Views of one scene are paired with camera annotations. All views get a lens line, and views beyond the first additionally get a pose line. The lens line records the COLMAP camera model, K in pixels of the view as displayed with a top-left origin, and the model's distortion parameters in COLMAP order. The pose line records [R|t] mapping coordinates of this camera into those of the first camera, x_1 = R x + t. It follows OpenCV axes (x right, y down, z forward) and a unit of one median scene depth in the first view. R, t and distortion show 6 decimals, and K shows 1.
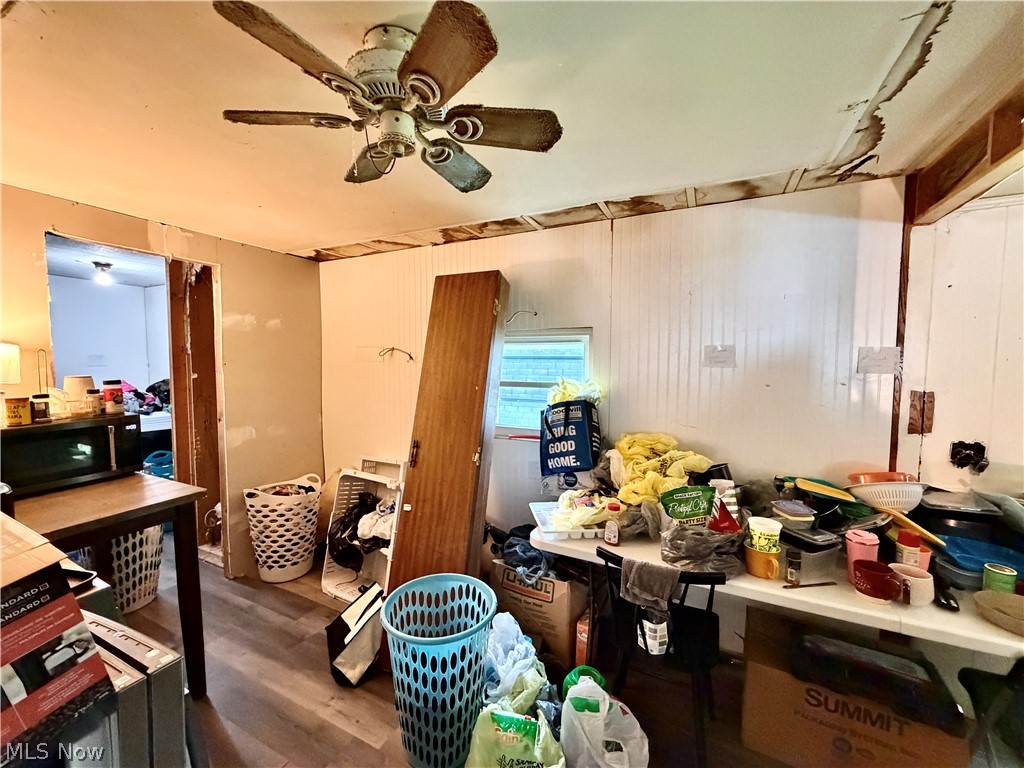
lens RADIAL K [[408.3, 0, 513.3], [0, 408.3, 385.0], [0, 0, 1]] dist [-0.003986, -0.000420]
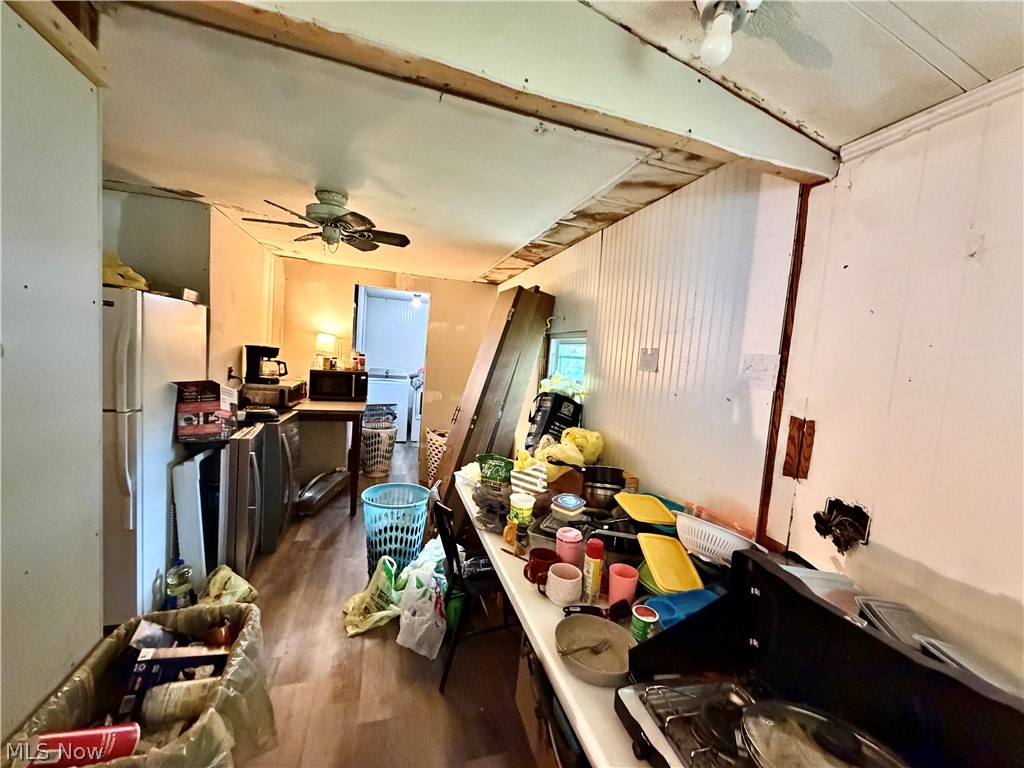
lens RADIAL K [[408.3, 0, 515.3], [0, 408.3, 385.1], [0, 0, 1]] dist [-0.003986, -0.000420]
pose [[0.694027, 0.101374, -0.712776, 1.014071], [-0.117104, 0.992748, 0.027169, -0.002421], [0.710361, 0.064613, 0.700866, 0.126022]]
